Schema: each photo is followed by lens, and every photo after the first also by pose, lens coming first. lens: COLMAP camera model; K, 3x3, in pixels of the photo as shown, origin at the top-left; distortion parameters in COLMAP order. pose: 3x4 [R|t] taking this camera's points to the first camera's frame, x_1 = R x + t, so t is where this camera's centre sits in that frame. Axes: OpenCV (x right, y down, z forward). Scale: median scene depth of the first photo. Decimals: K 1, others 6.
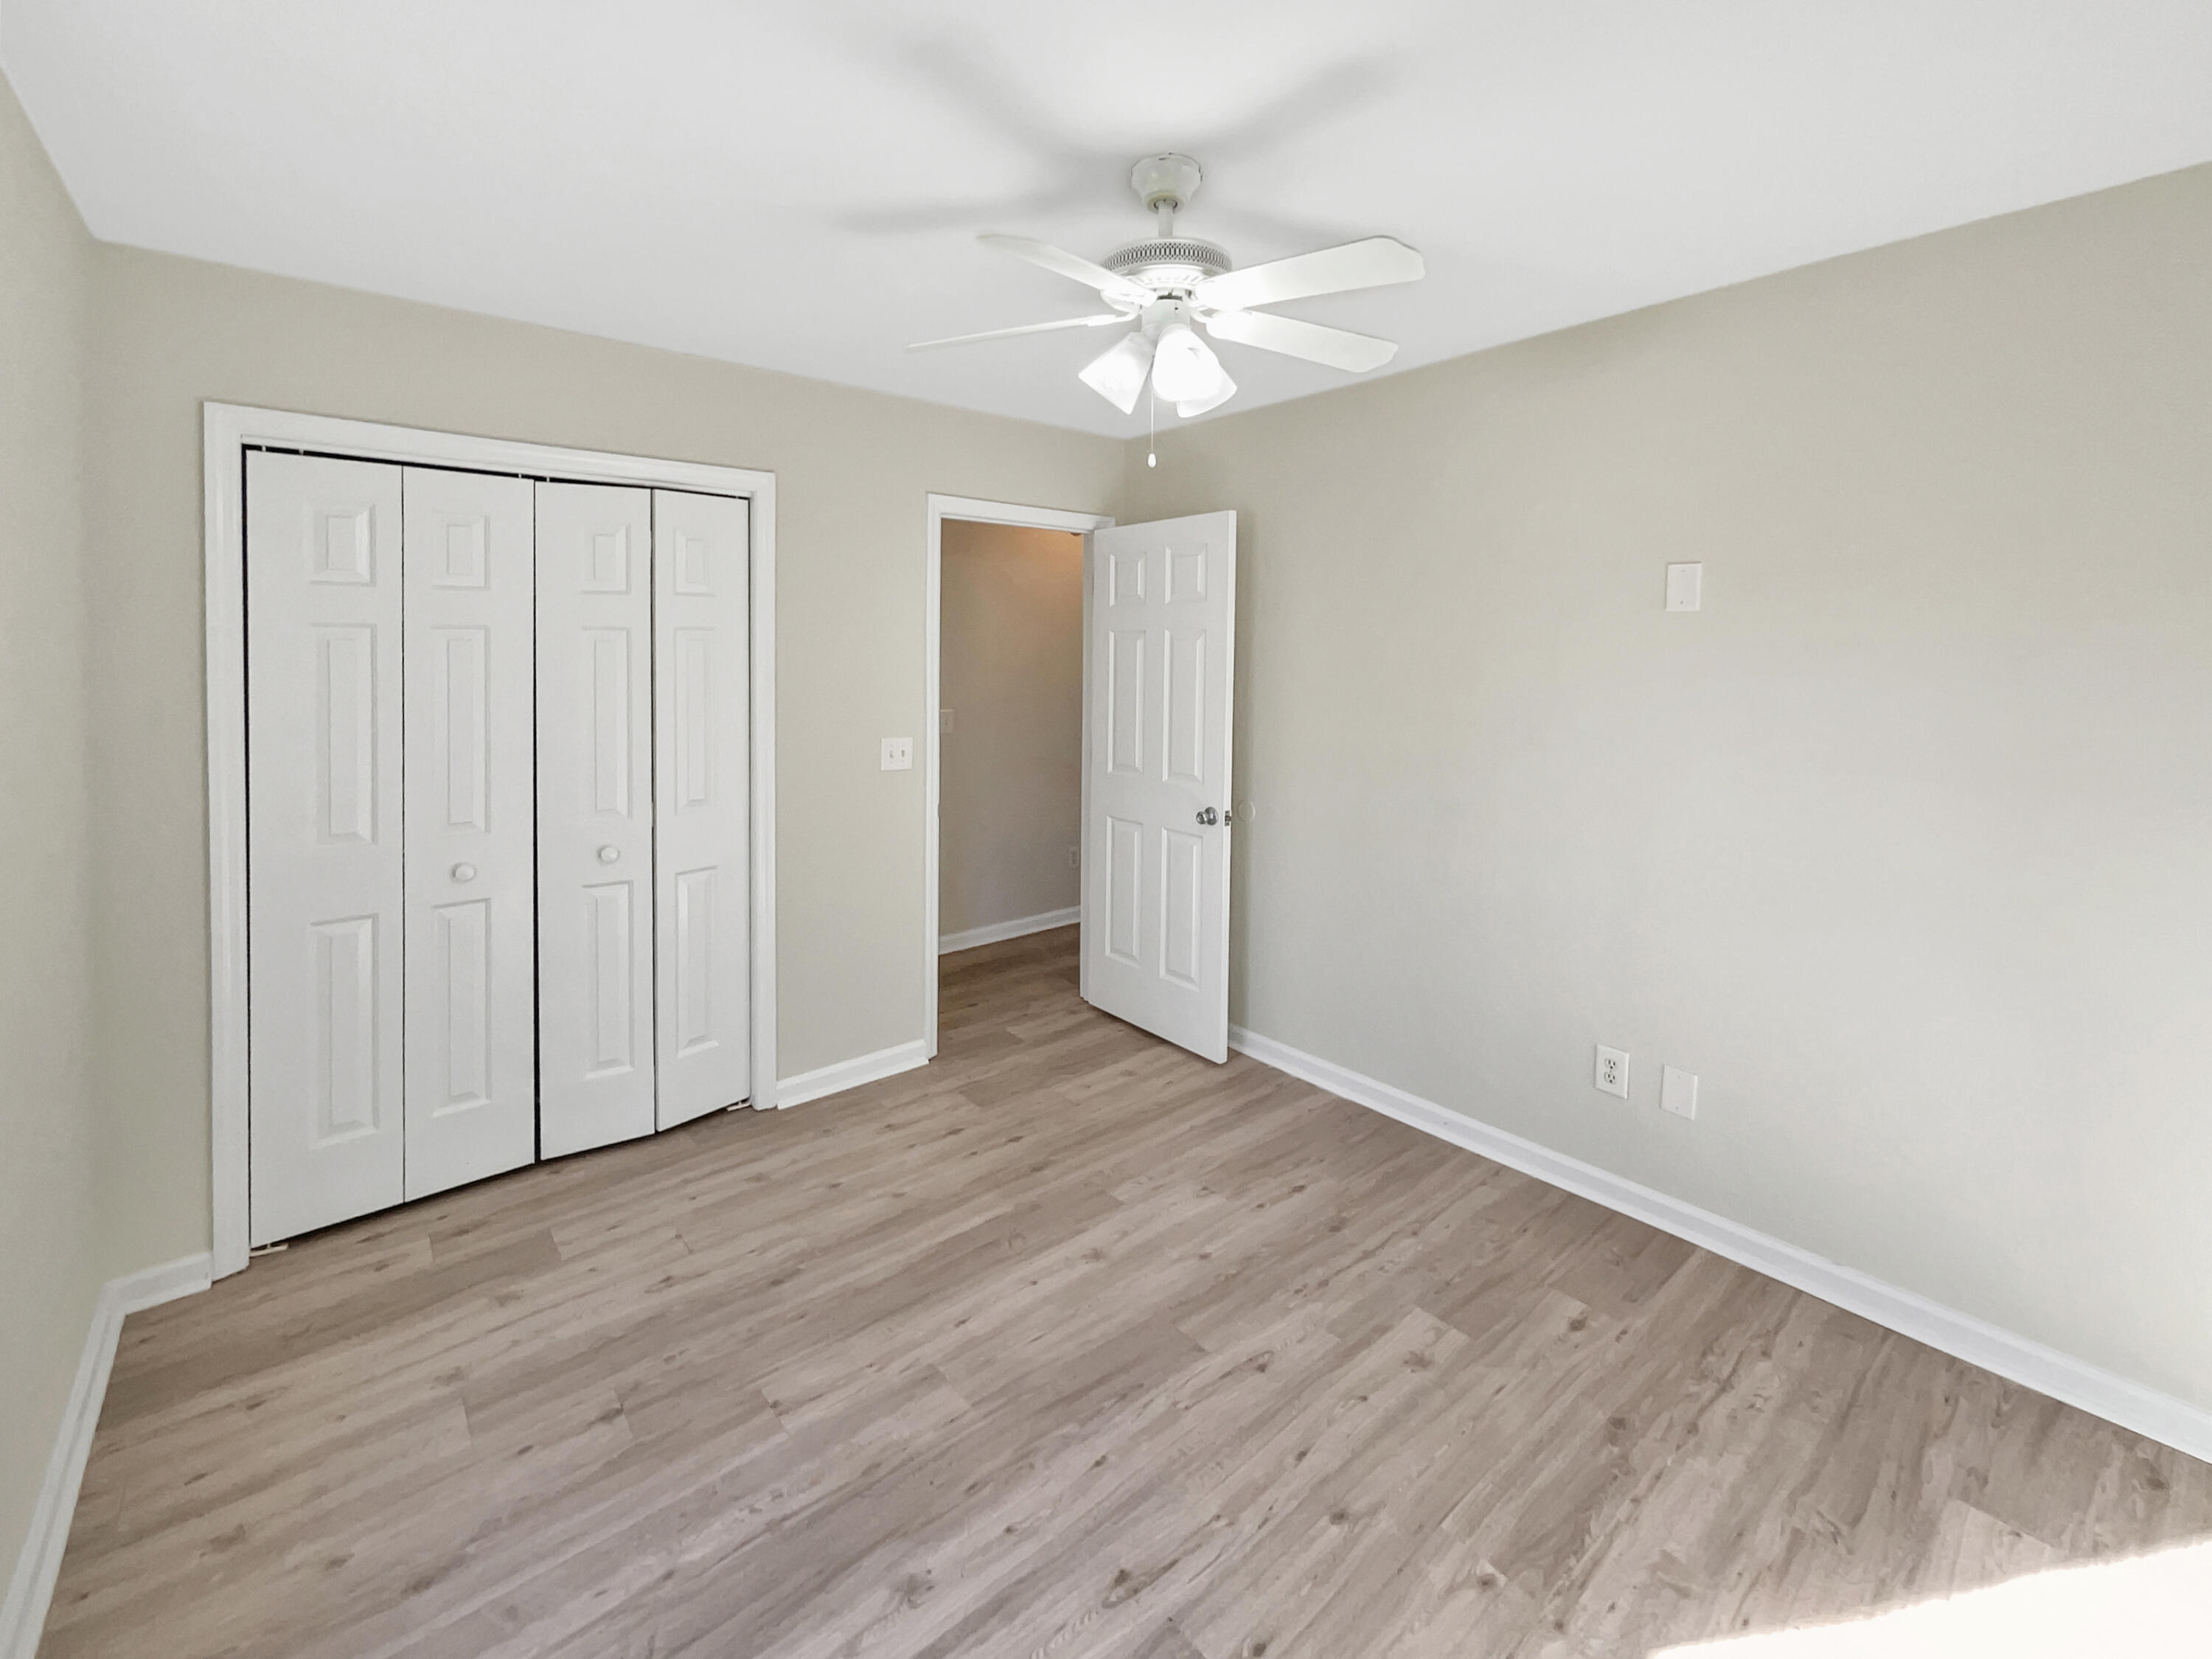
lens RADIAL K [[932.1, 0, 1104.4], [0, 932.1, 827.9], [0, 0, 1]] dist [0.000907, 0.001044]
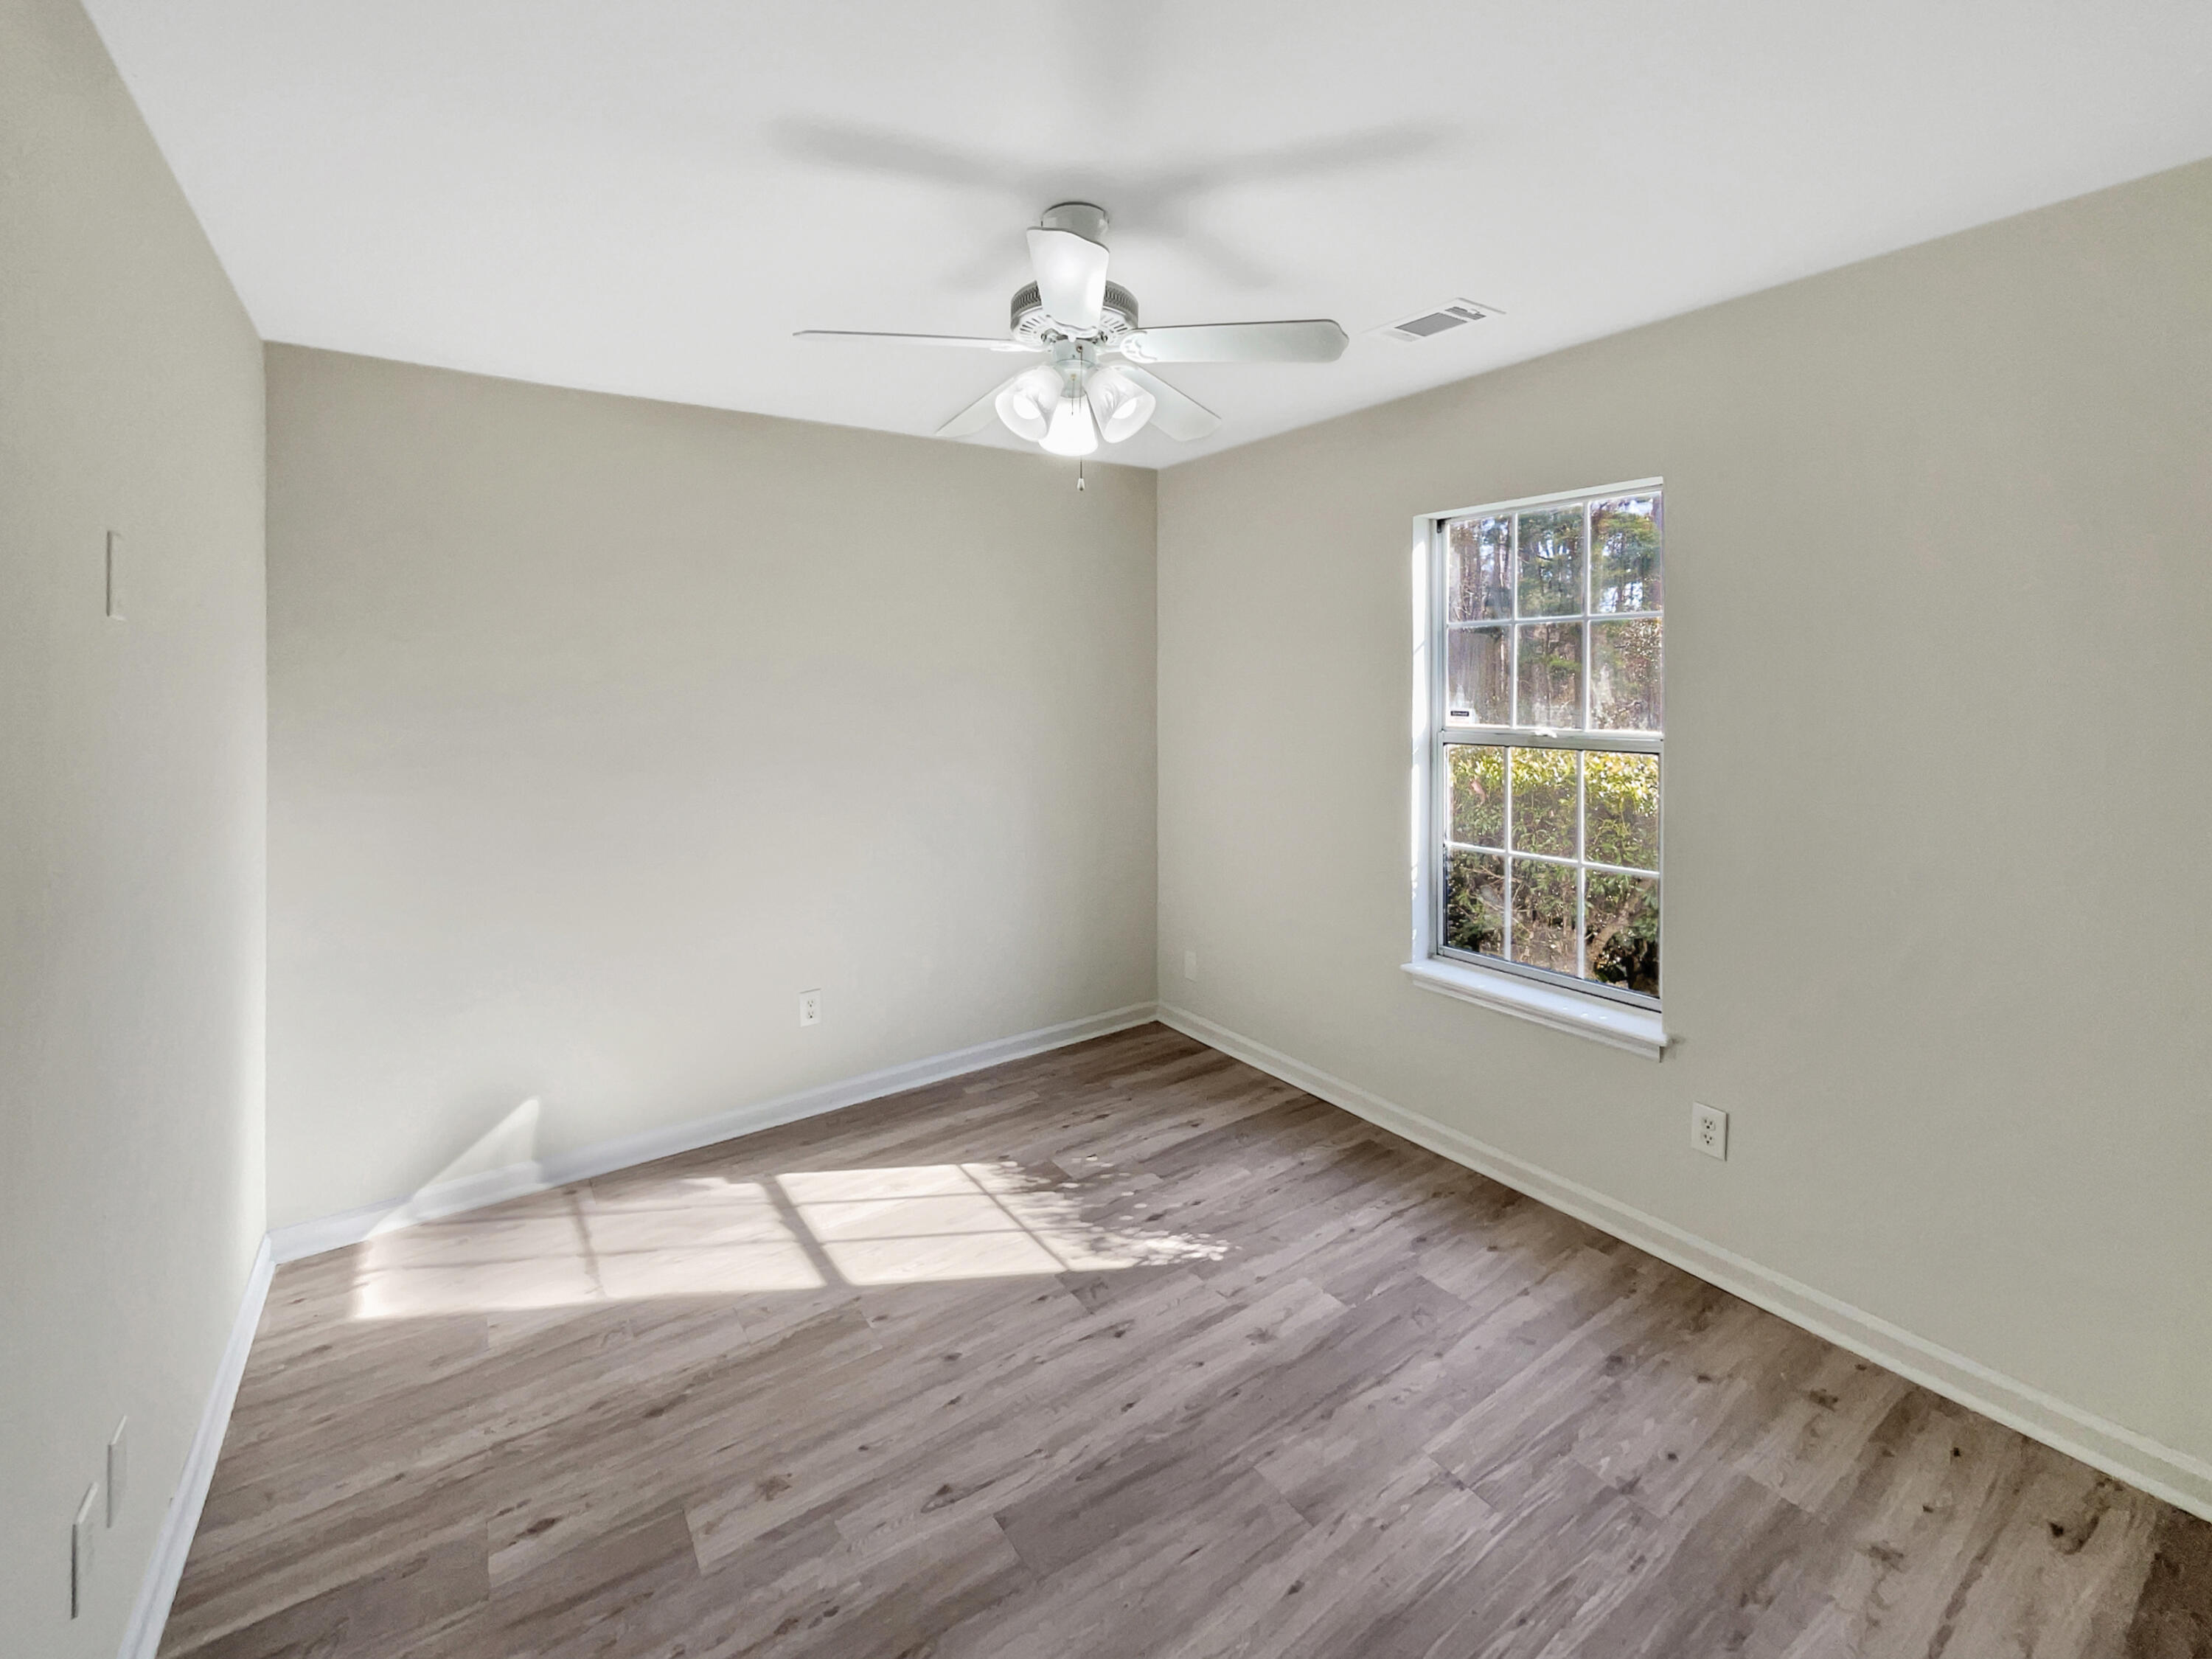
lens RADIAL K [[932.1, 0, 1105.6], [0, 932.1, 830.7], [0, 0, 1]] dist [0.000907, 0.001044]
pose [[-0.995530, -0.001561, 0.094436, -0.079362], [0.030191, 0.942146, 0.333839, -0.353085], [-0.089494, 0.335198, -0.937888, 1.727016]]
